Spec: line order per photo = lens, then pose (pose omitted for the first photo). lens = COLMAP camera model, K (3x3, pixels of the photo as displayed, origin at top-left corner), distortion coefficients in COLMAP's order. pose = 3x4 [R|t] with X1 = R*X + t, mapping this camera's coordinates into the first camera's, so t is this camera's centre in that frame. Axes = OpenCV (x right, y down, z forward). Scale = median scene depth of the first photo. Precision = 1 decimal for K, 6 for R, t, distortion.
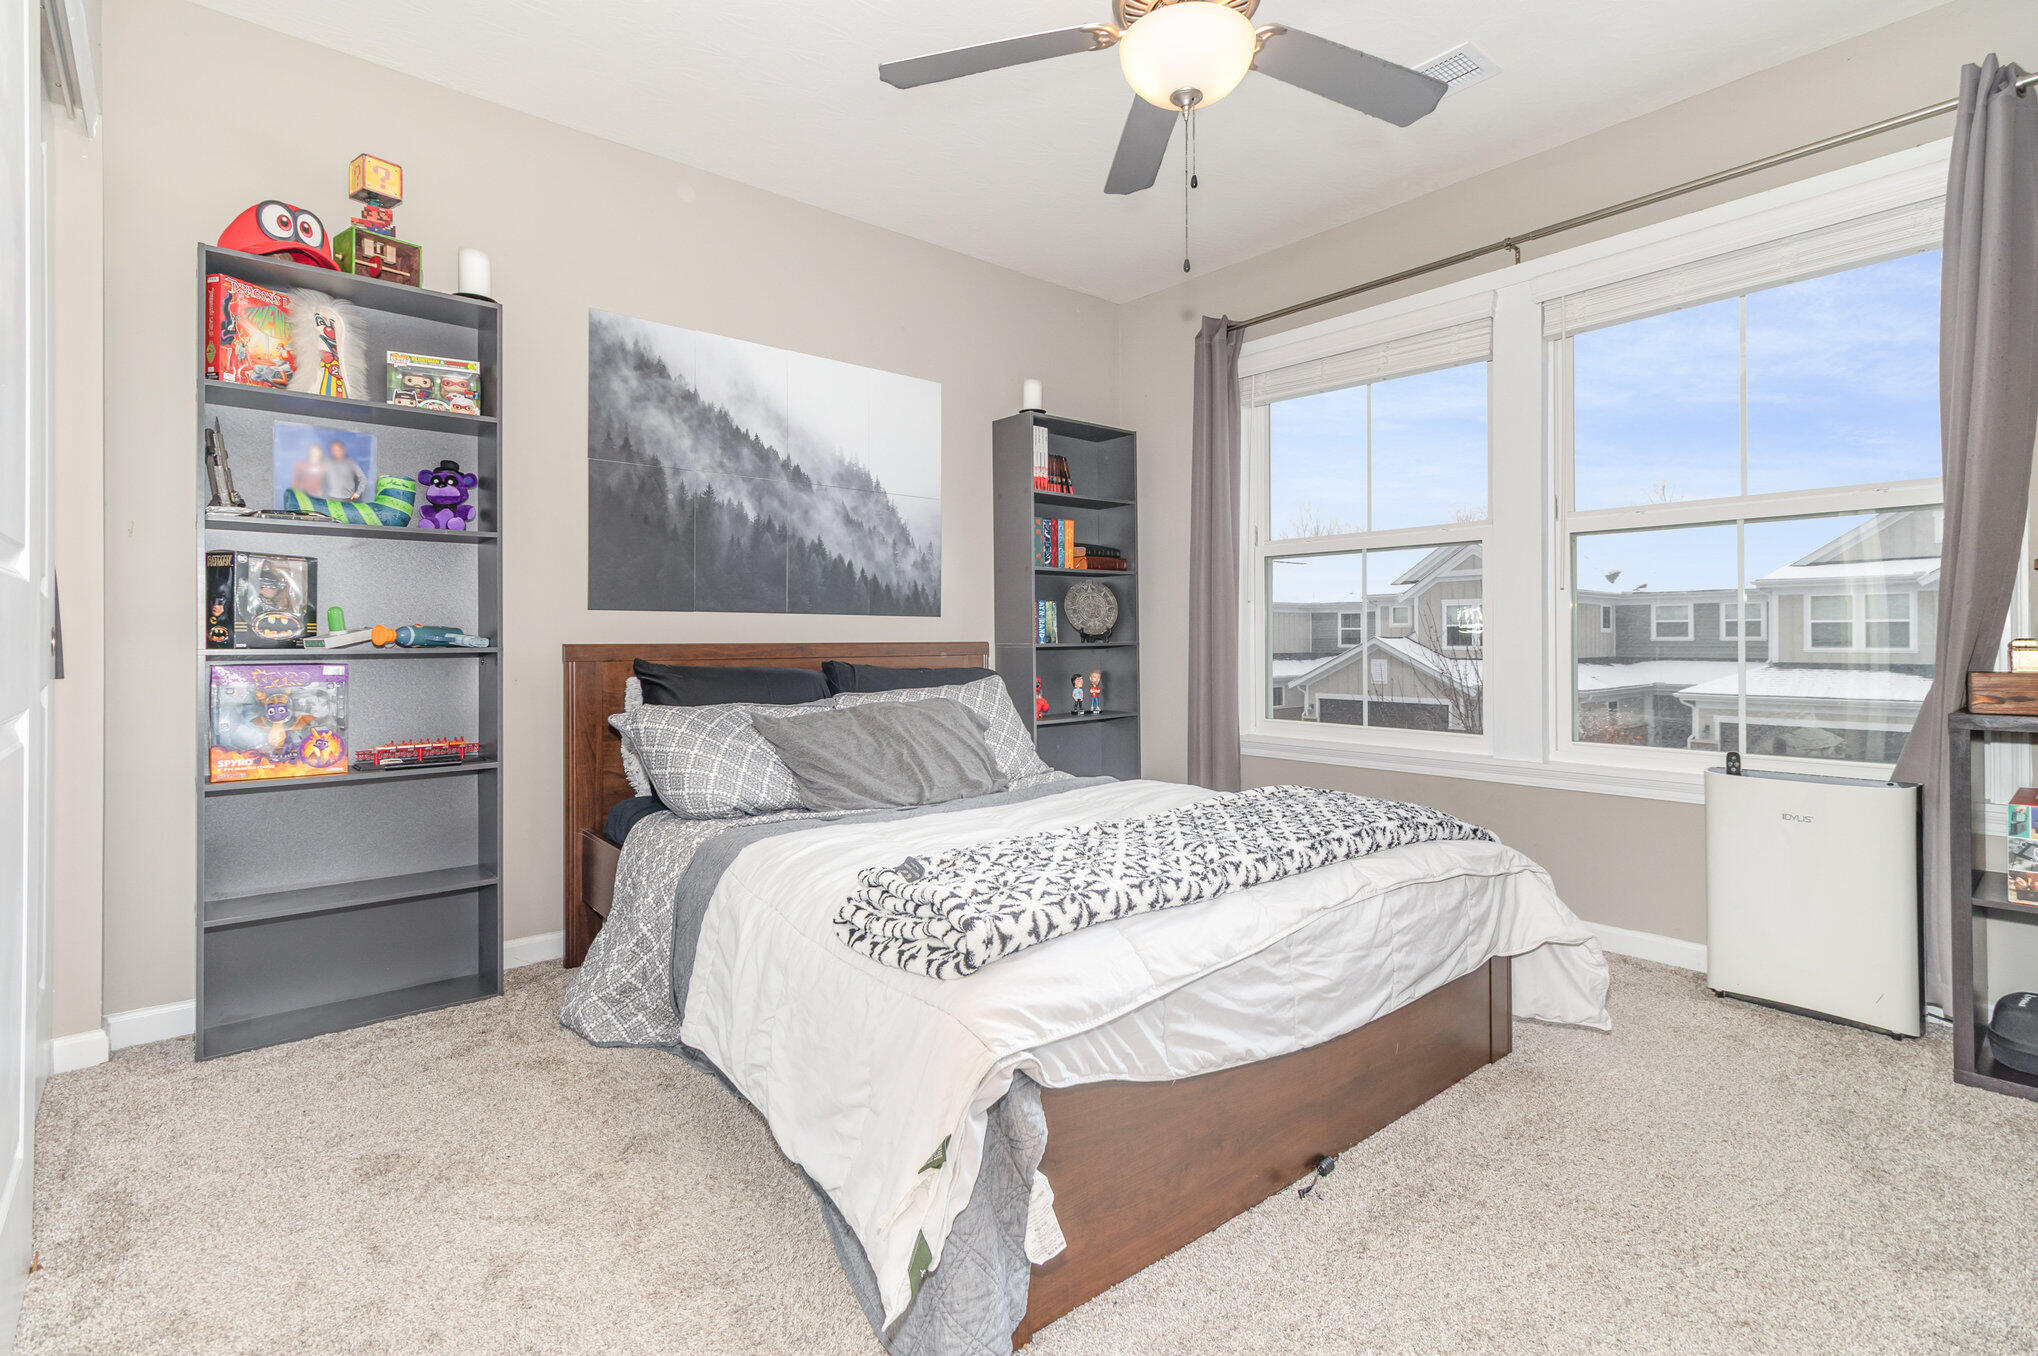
lens RADIAL K [[953.6, 0, 976.5], [0, 953.6, 635.9], [0, 0, 1]] dist [-0.002204, 0.001441]
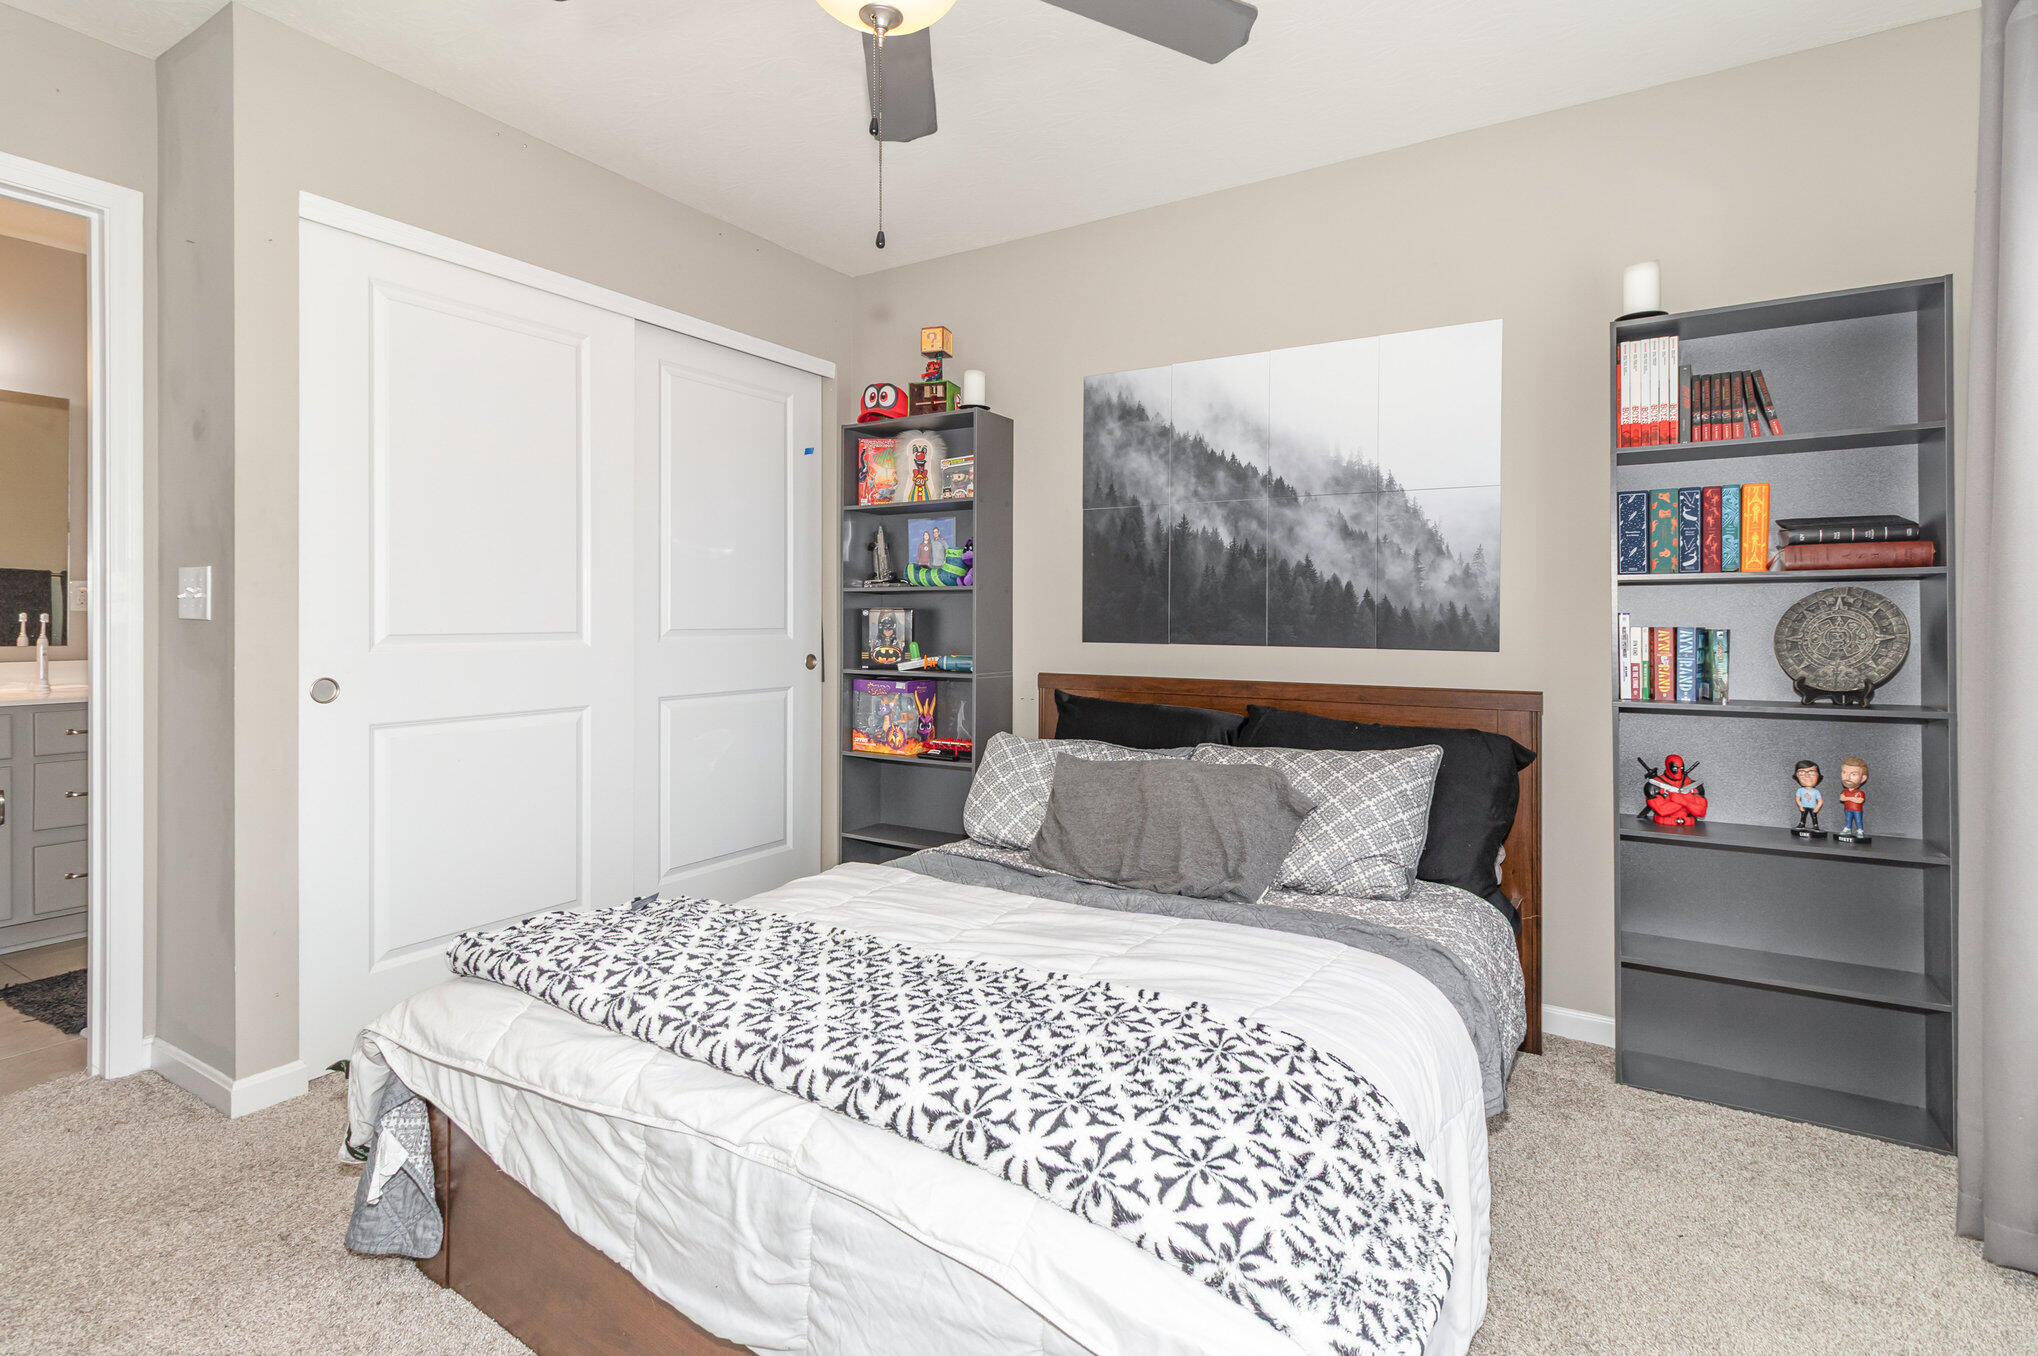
lens RADIAL K [[953.6, 0, 1065.4], [0, 953.6, 620.5], [0, 0, 1]] dist [-0.002204, 0.001441]
pose [[0.345465, 0.006579, -0.938409, 0.595427], [0.000104, 0.999975, 0.007049, -0.055620], [0.938432, -0.002533, 0.345455, 0.529807]]
